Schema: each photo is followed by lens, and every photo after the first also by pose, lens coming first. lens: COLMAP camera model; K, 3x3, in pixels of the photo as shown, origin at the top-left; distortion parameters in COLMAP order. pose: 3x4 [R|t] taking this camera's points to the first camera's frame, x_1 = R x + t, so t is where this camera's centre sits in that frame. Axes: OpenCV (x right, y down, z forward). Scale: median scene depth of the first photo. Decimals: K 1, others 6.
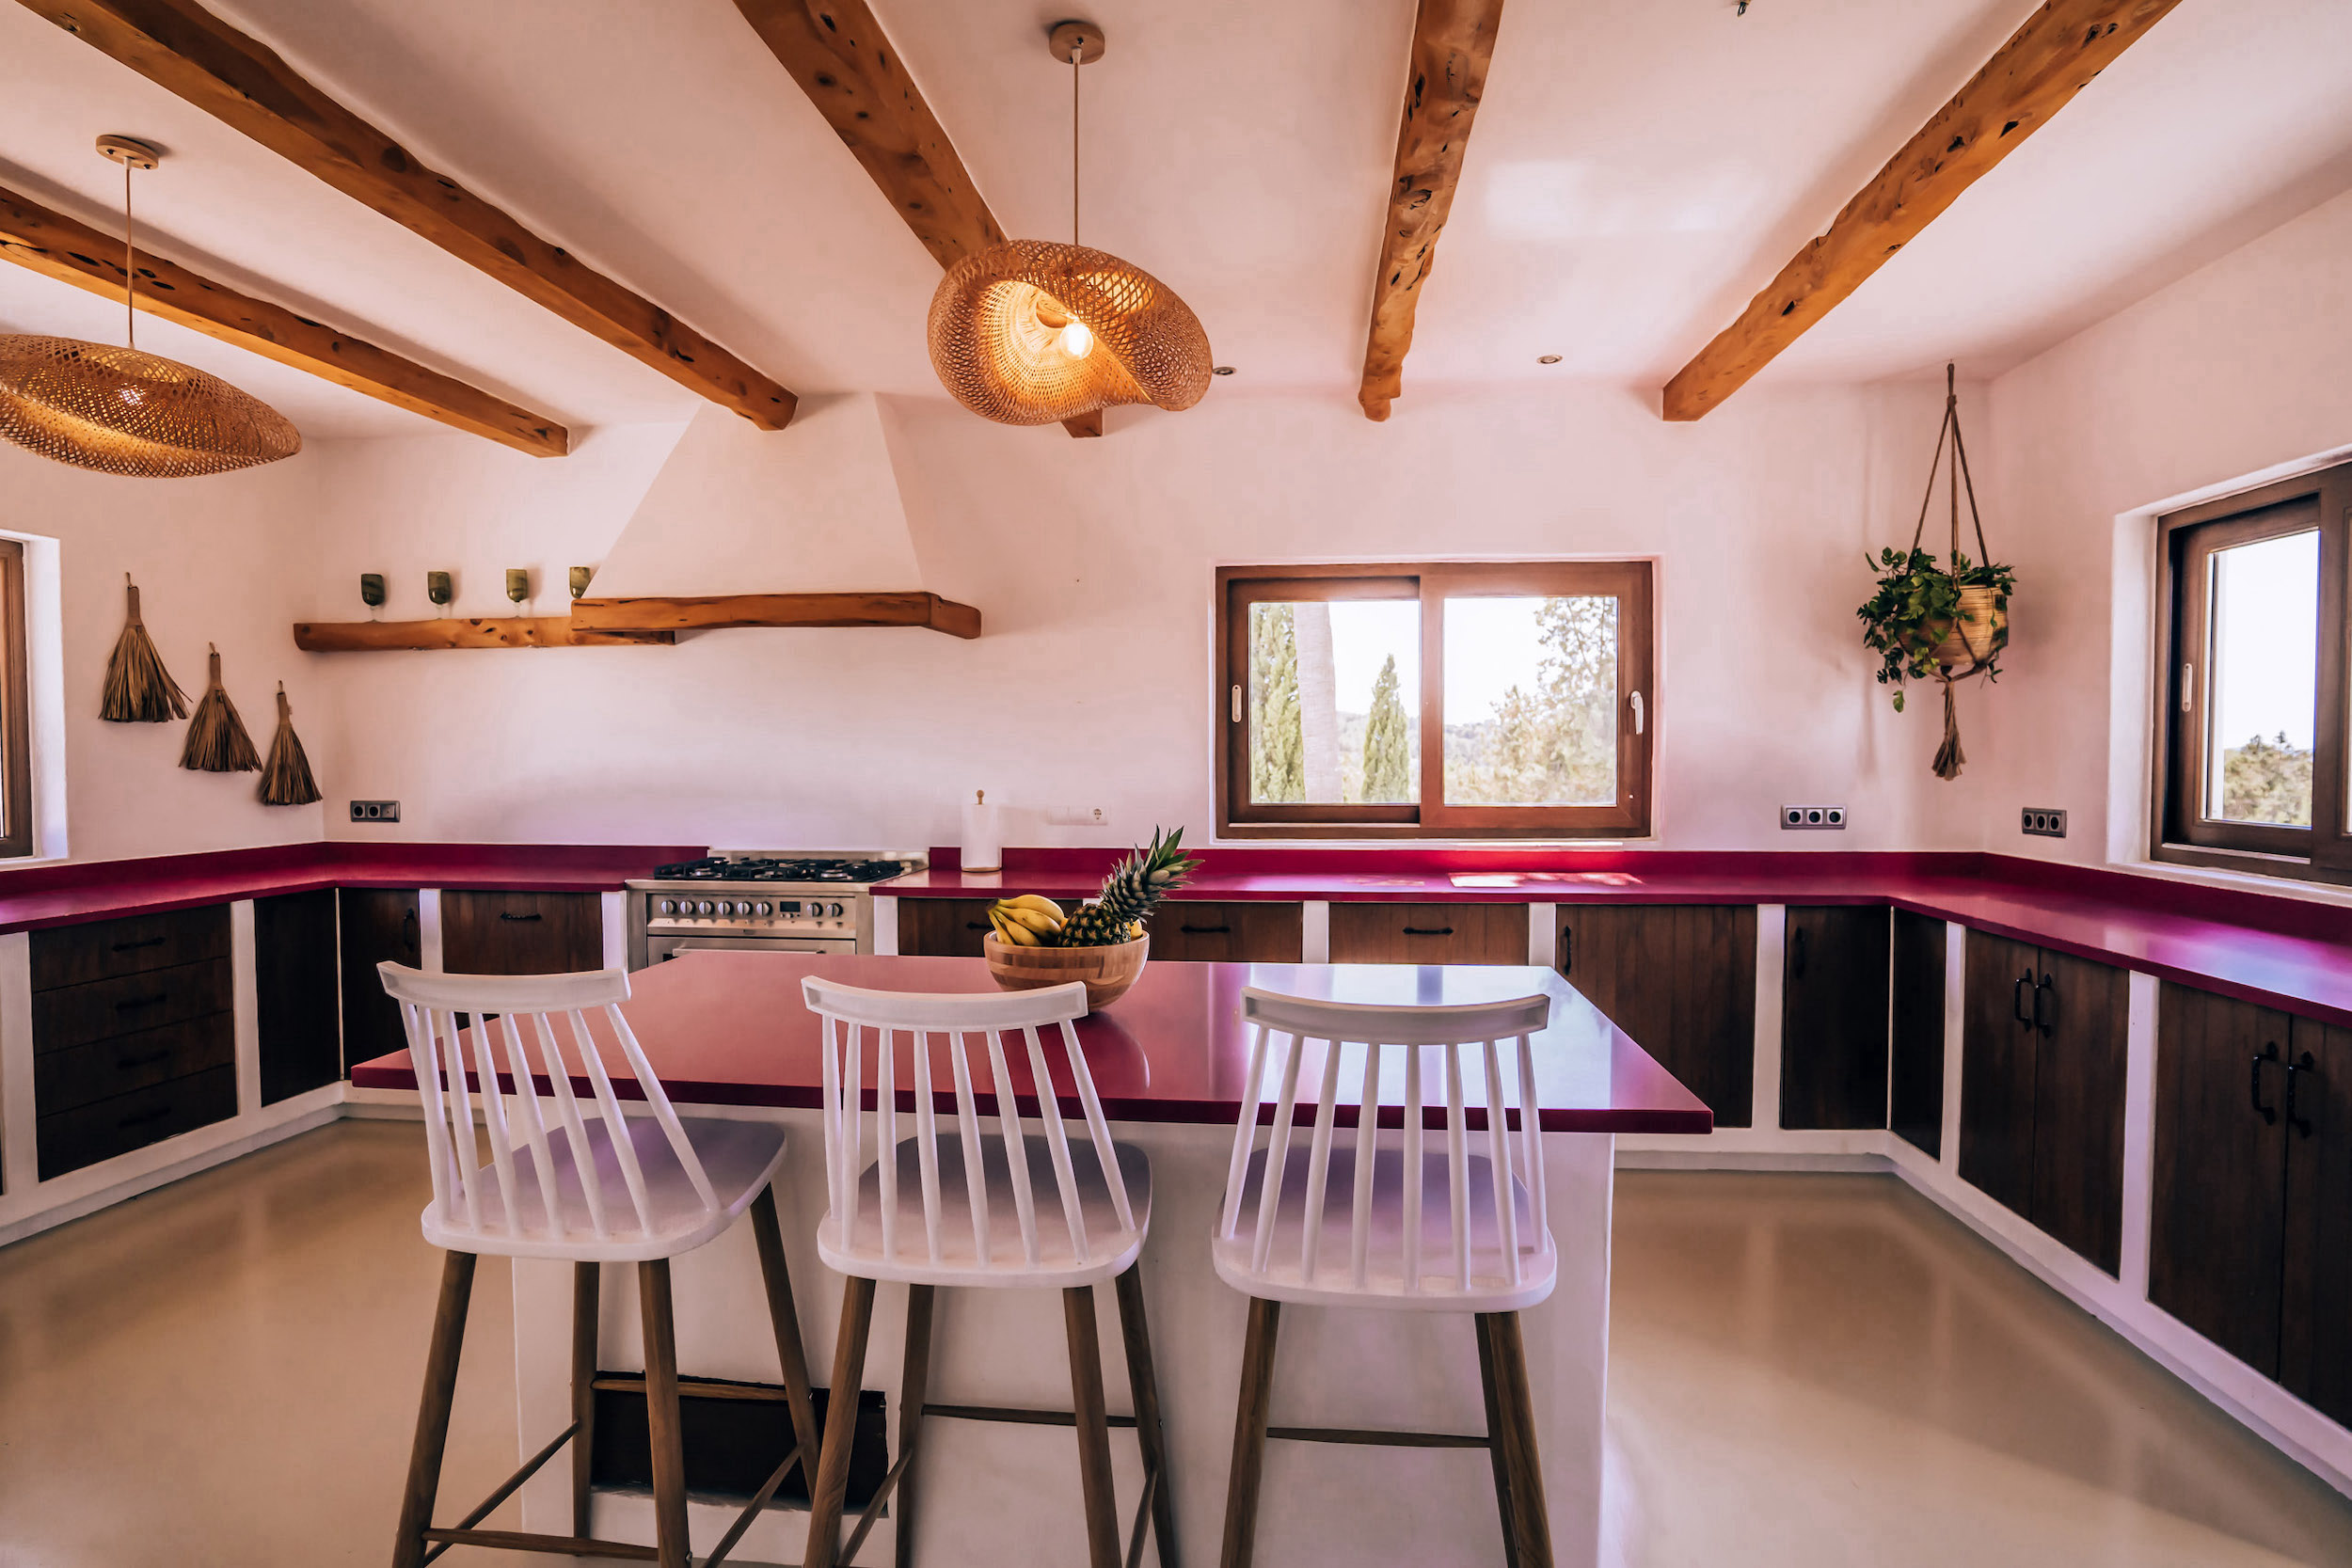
lens RADIAL K [[1189.8, 0, 1176.0], [0, 1189.8, 784.0], [0, 0, 1]] dist [-0.076649, 0.033699]
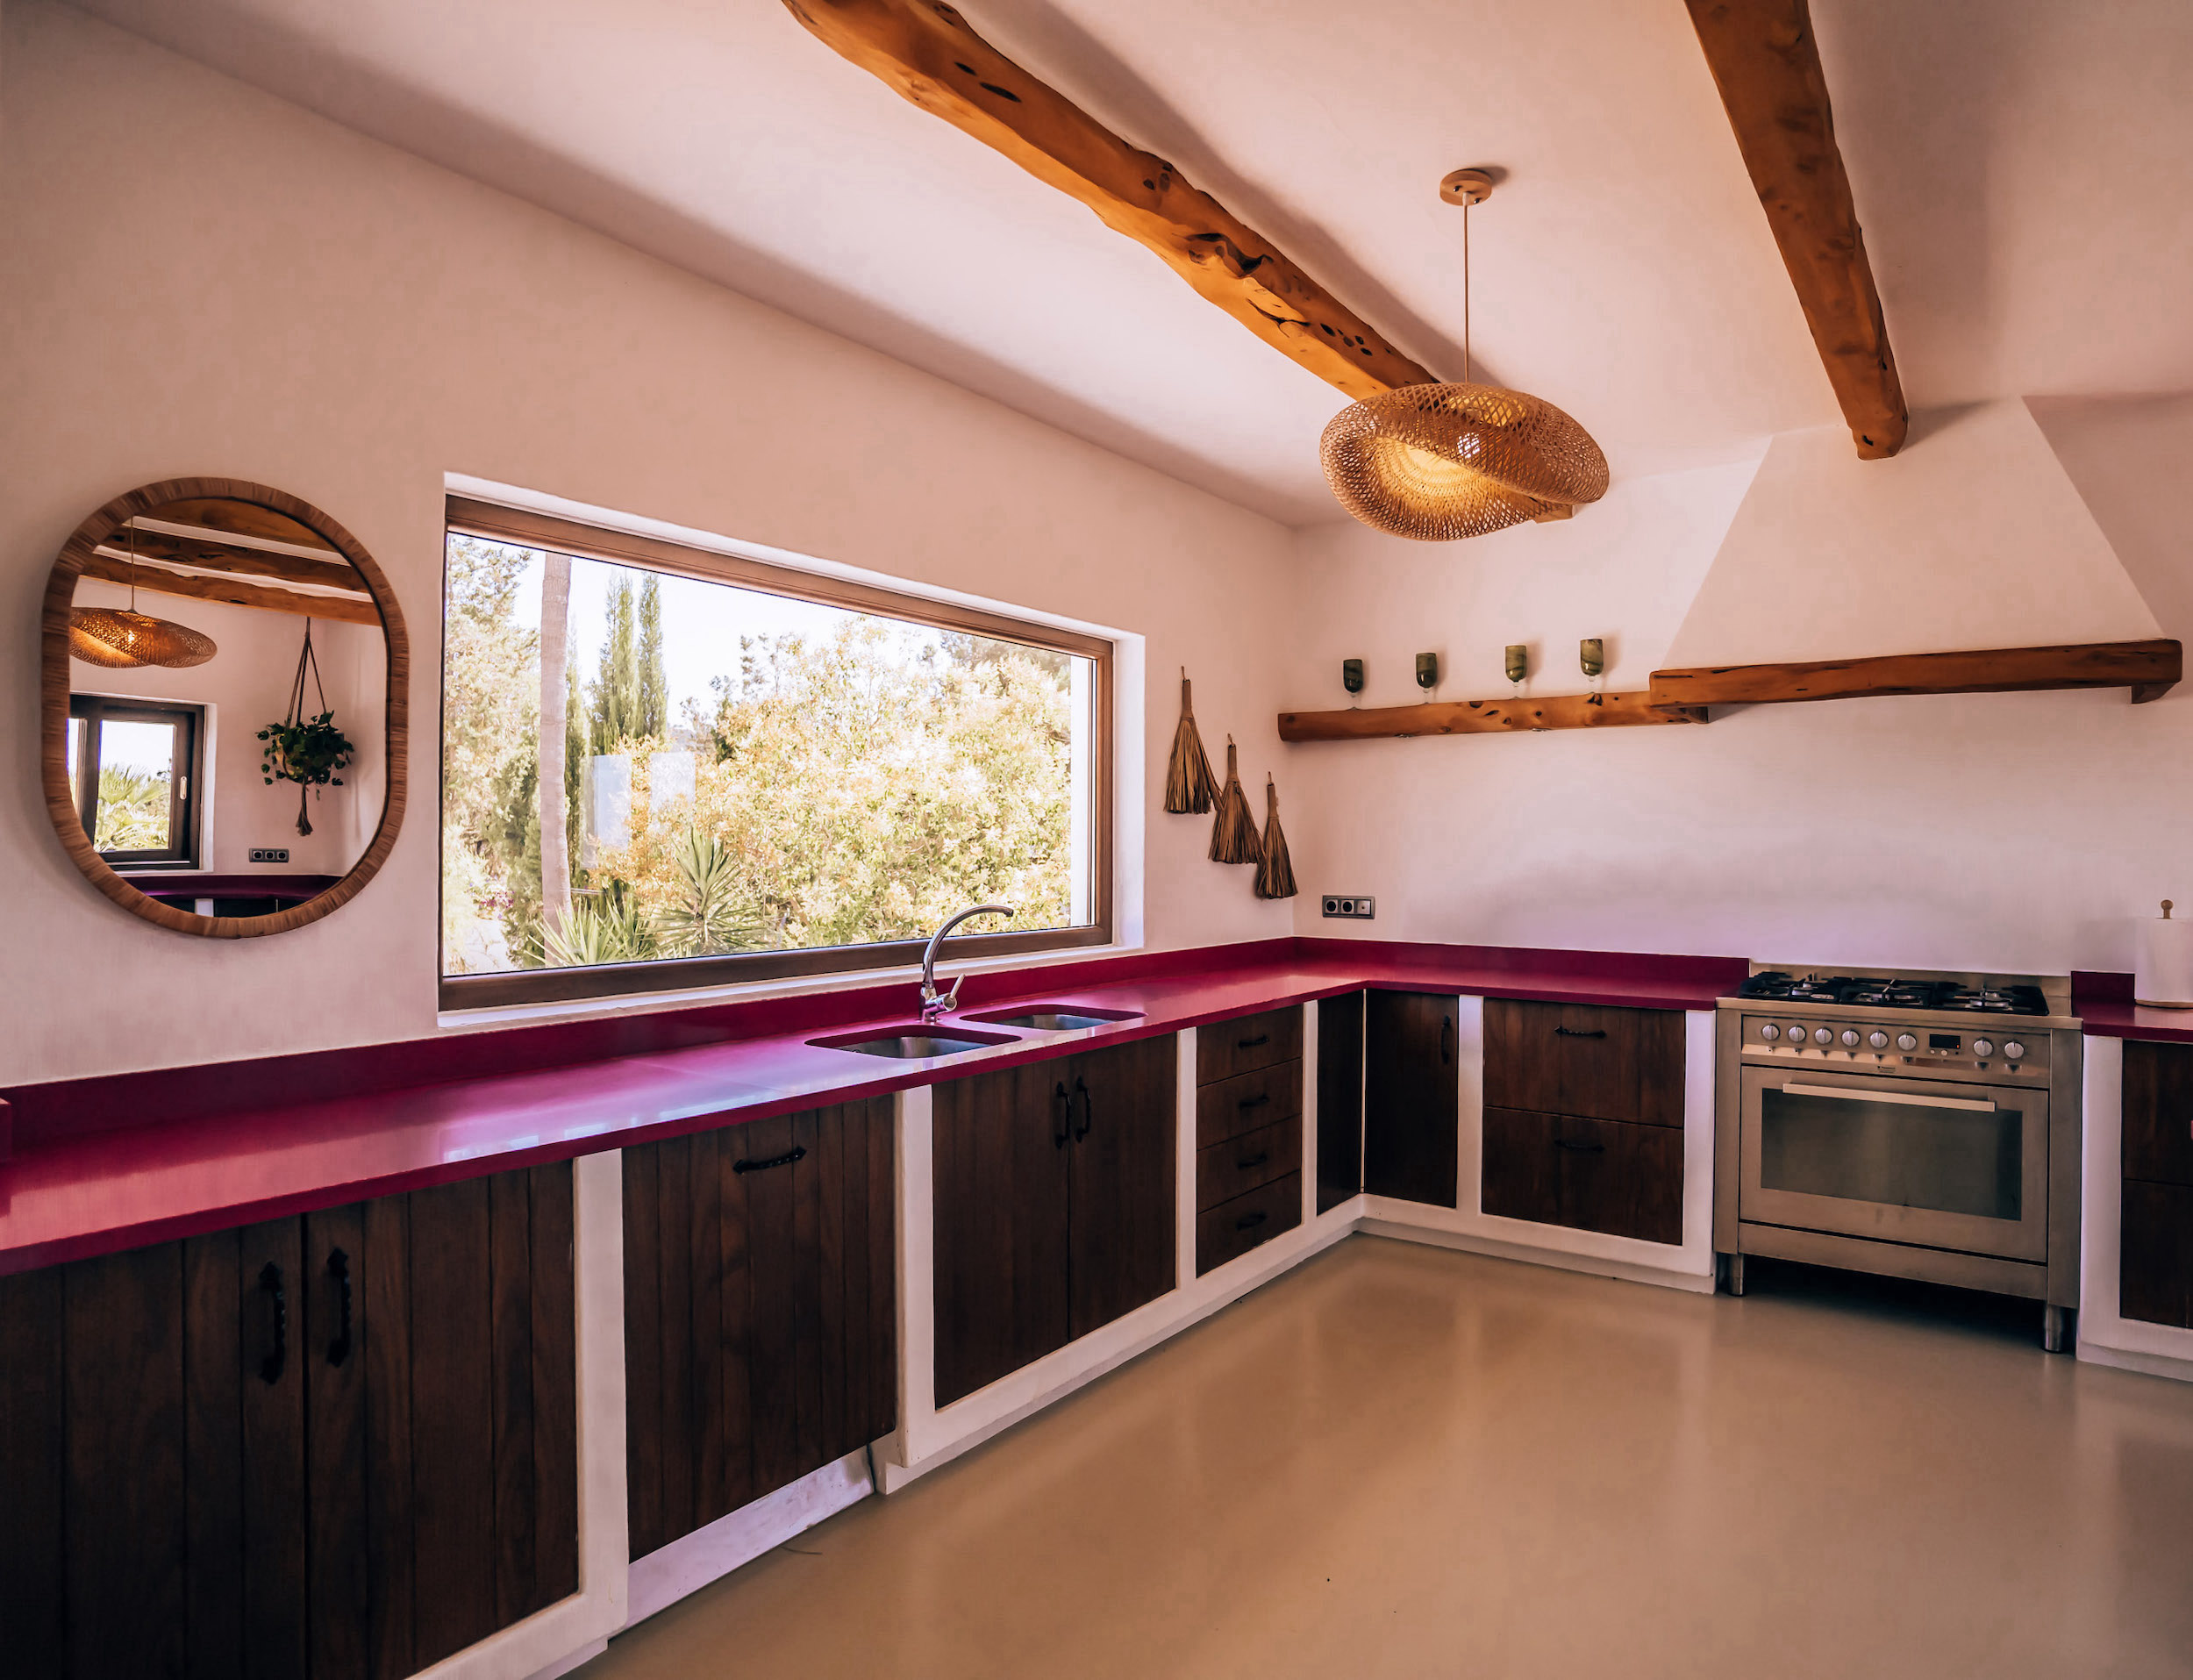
lens RADIAL K [[1263.3, 0, 1201.5], [0, 1263.3, 845.6], [0, 0, 1]] dist [-0.026085, 0.001695]
pose [[0.894429, 0.004395, -0.447188, -0.379360], [-0.016903, 0.999569, -0.023984, -0.000062], [0.446890, 0.029011, 0.894119, 0.011126]]
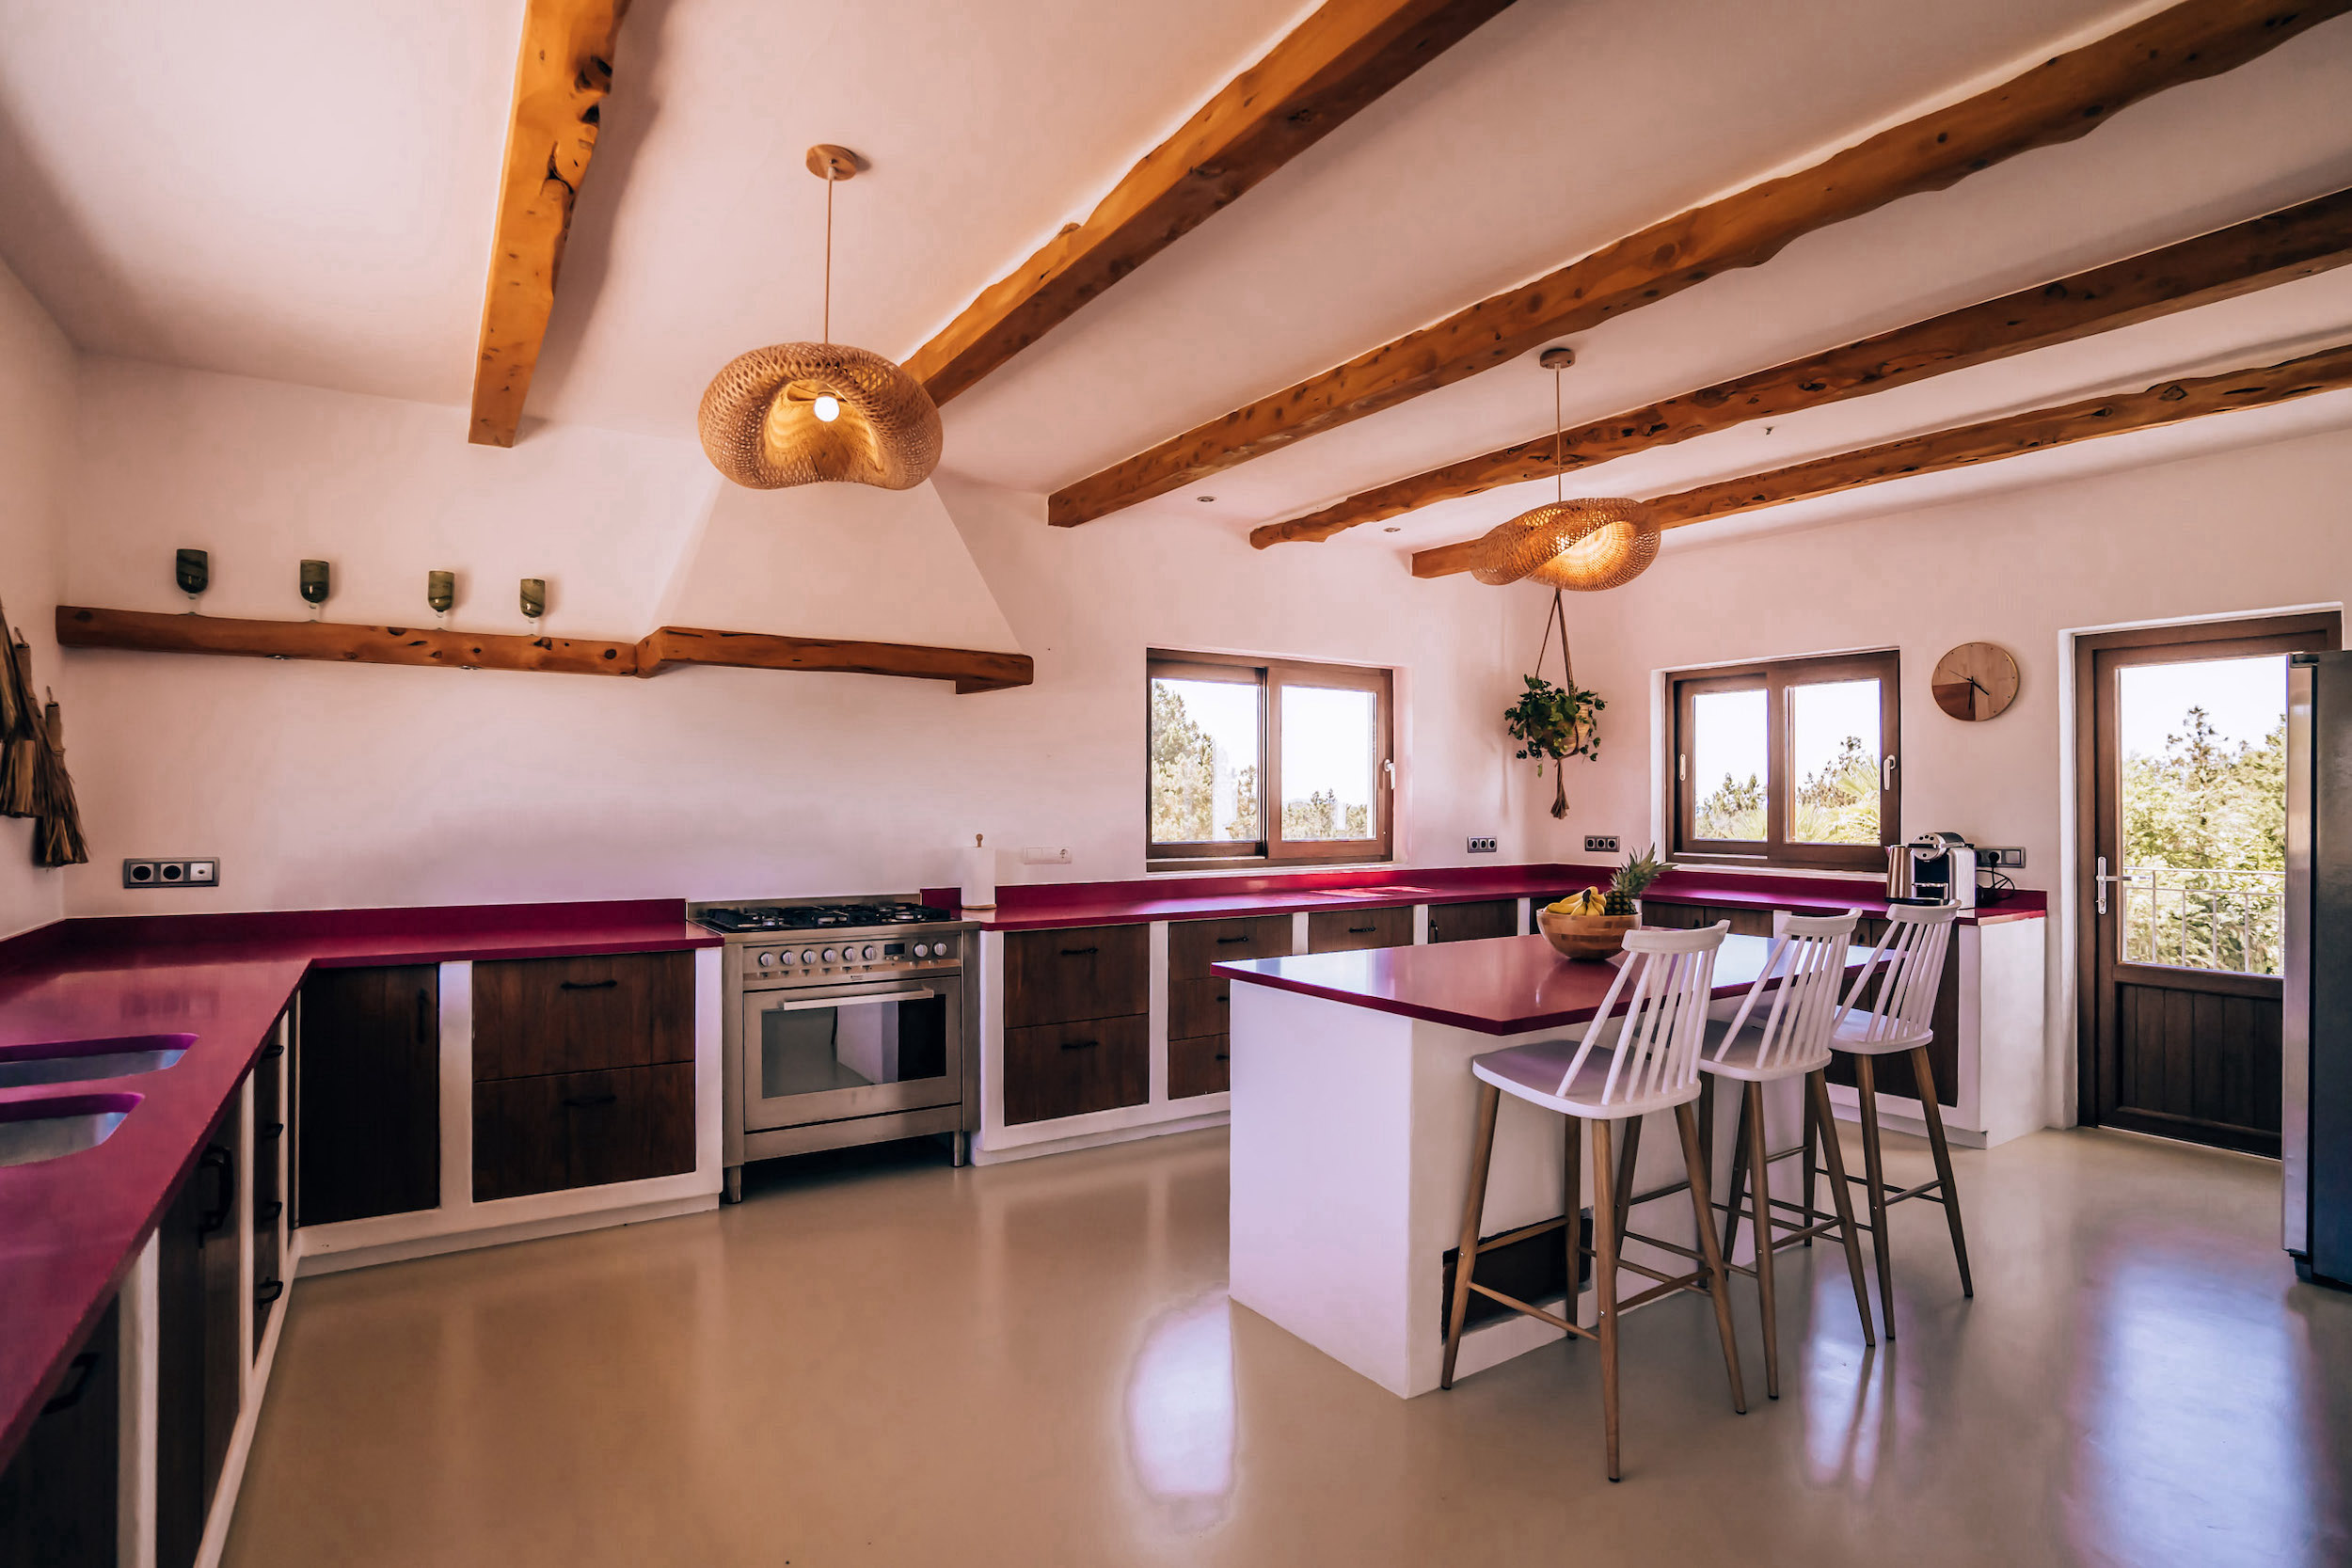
lens RADIAL K [[1189.8, 0, 1176.0], [0, 1189.8, 784.0], [0, 0, 1]] dist [-0.076649, 0.033699]
pose [[0.772995, 0.014429, 0.634248, -0.750355], [0.012021, 0.999229, -0.037383, 0.002444], [-0.634299, 0.036521, 0.772225, 0.048591]]
